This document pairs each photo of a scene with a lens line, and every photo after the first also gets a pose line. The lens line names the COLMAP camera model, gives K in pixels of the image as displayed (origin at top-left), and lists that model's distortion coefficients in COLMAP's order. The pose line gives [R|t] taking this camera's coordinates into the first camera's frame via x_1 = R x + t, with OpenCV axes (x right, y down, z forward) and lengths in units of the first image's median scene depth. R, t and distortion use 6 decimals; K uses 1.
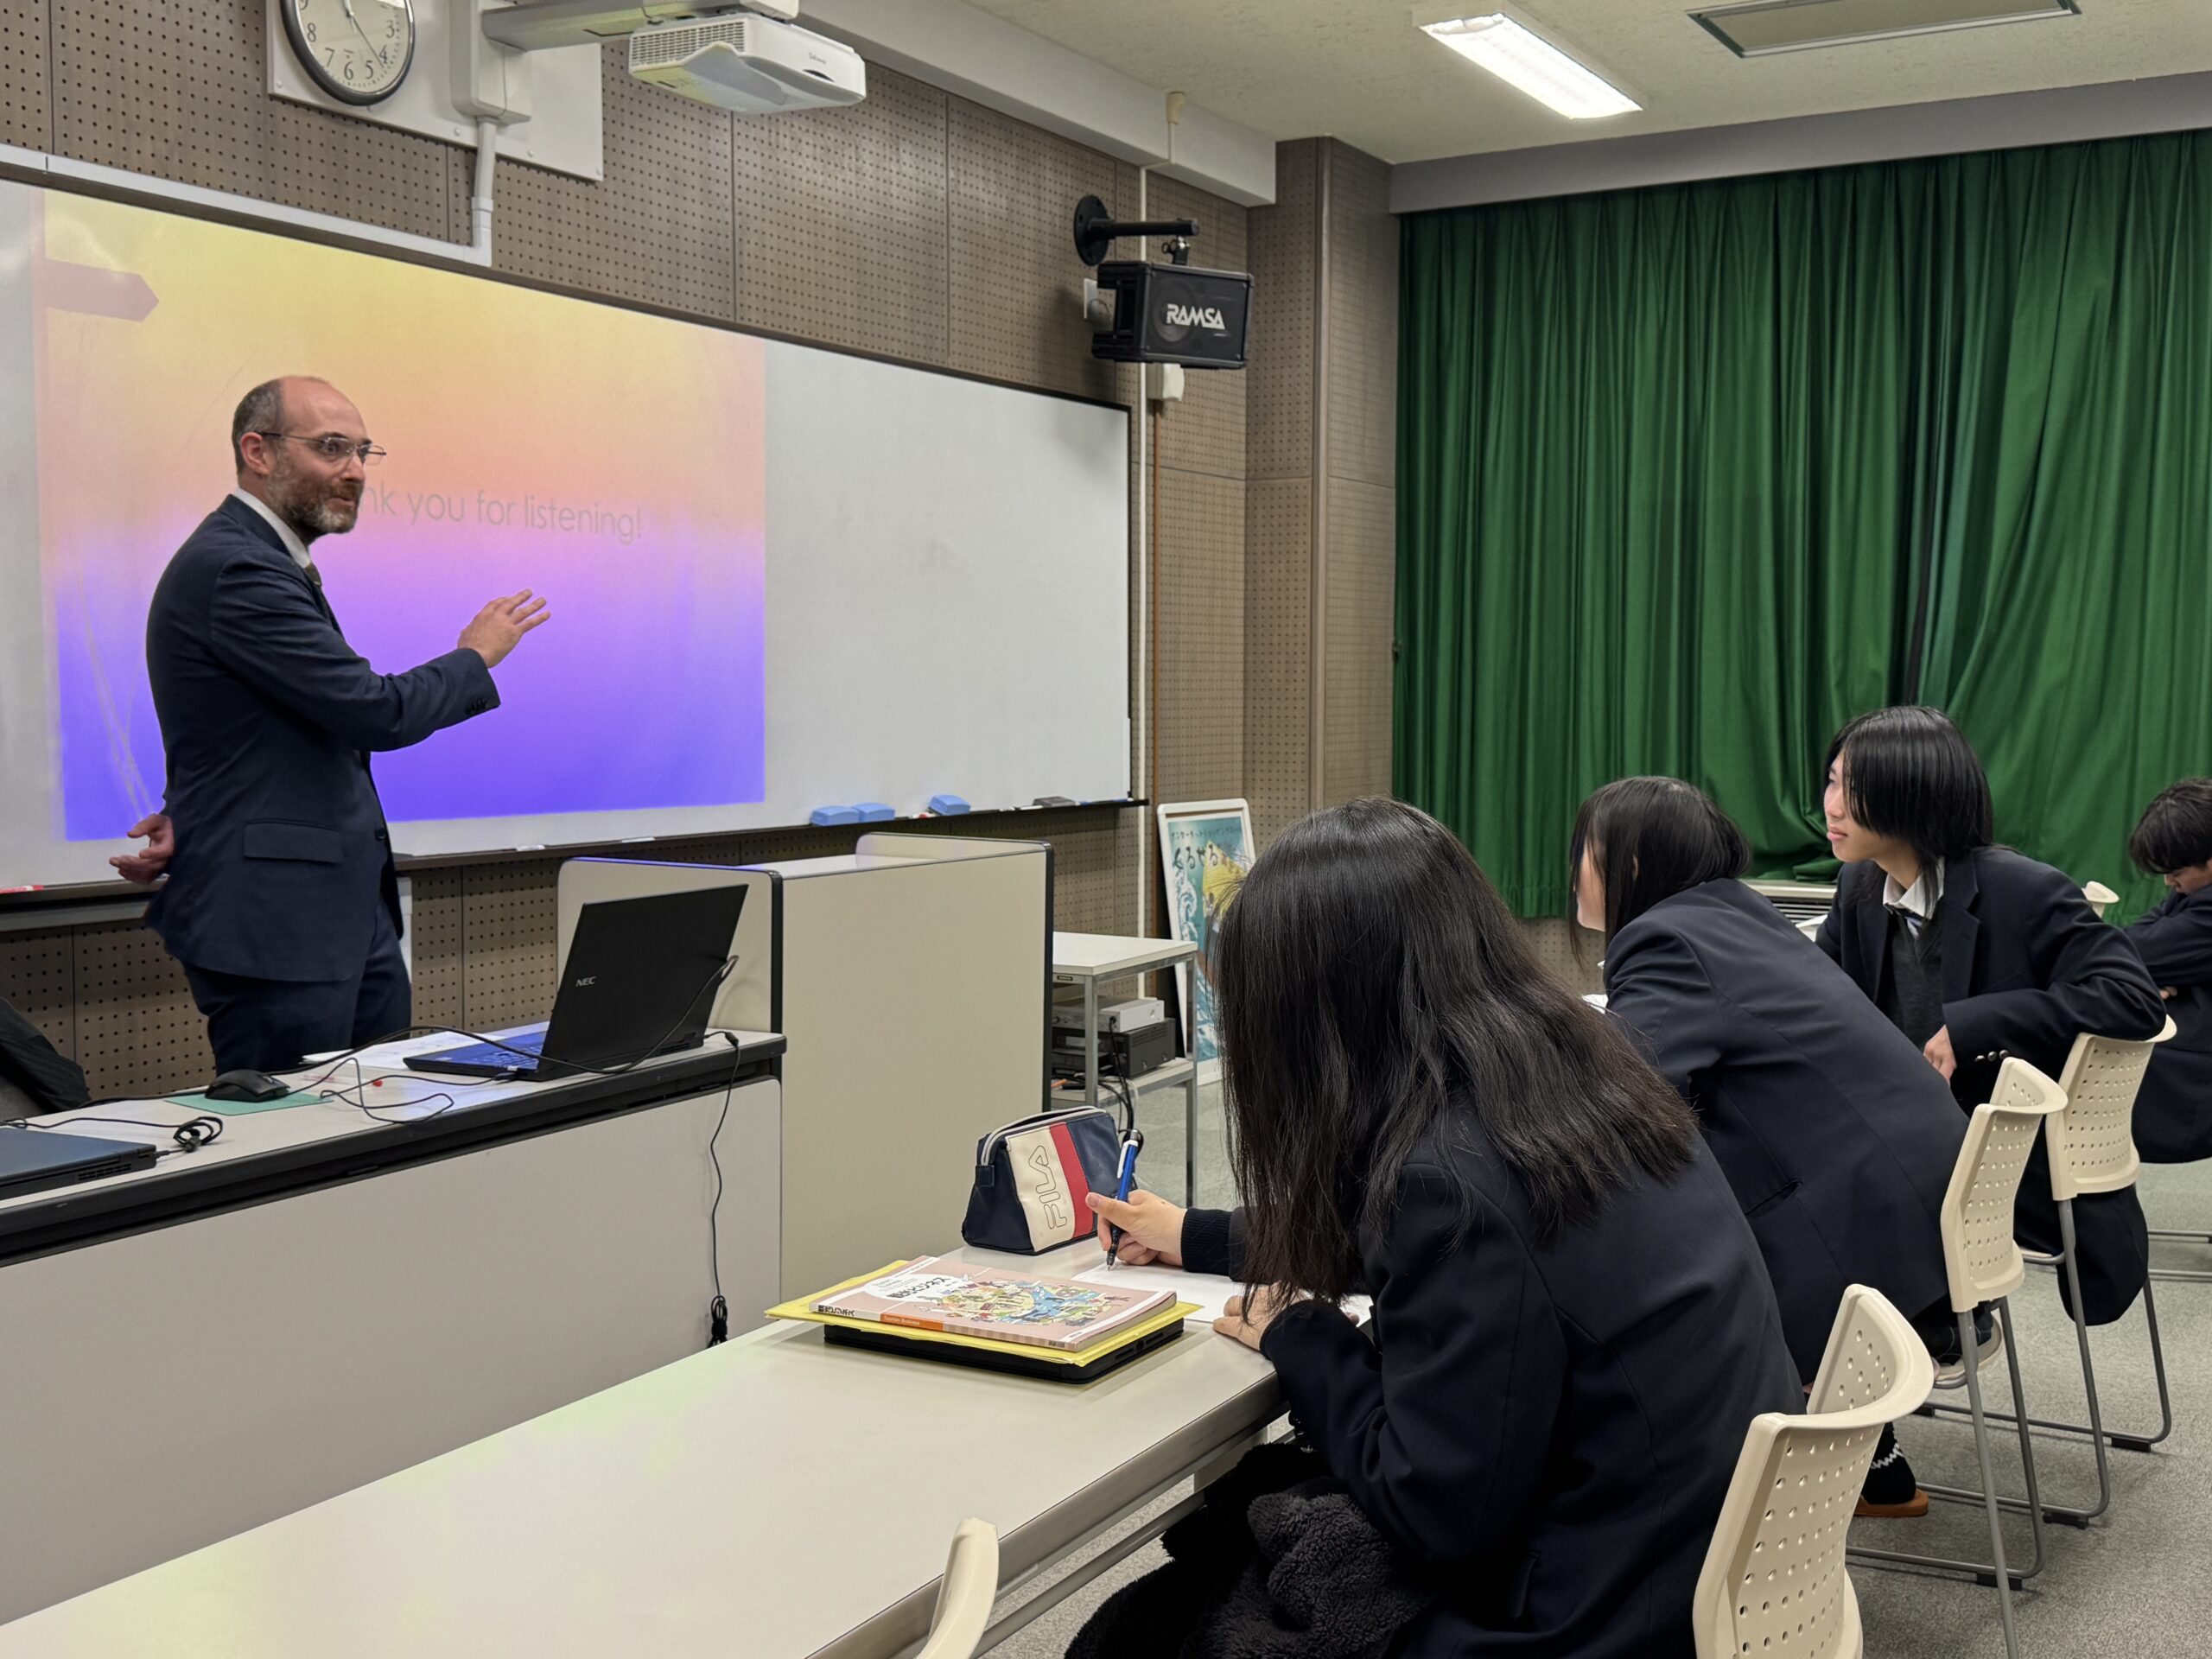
lens RADIAL K [[2456.5, 0, 1106.0], [0, 2456.5, 829.5], [0, 0, 1]] dist [0.006983, 0.003291]
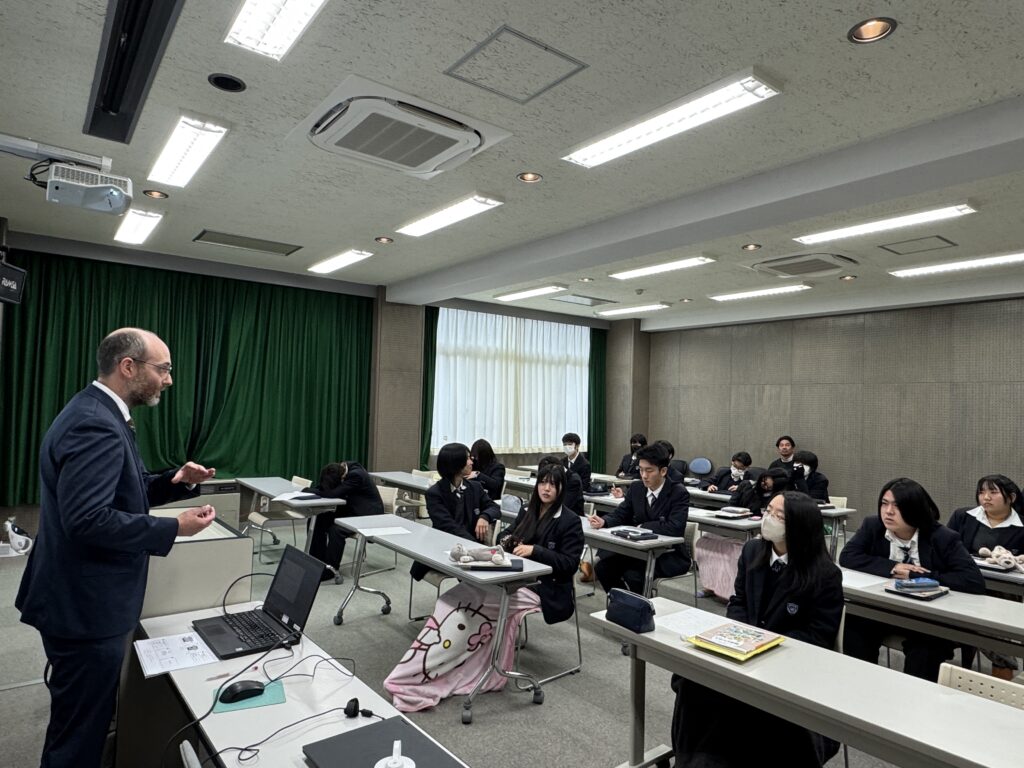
lens RADIAL K [[625.2, 0, 512.0], [0, 625.2, 384.0], [0, 0, 1]] dist [-0.000848, -0.000282]
pose [[0.402684, 0.051388, 0.913896, -0.330807], [0.018393, 0.997767, -0.064209, -0.049387], [-0.915154, 0.042665, 0.400839, 0.248168]]
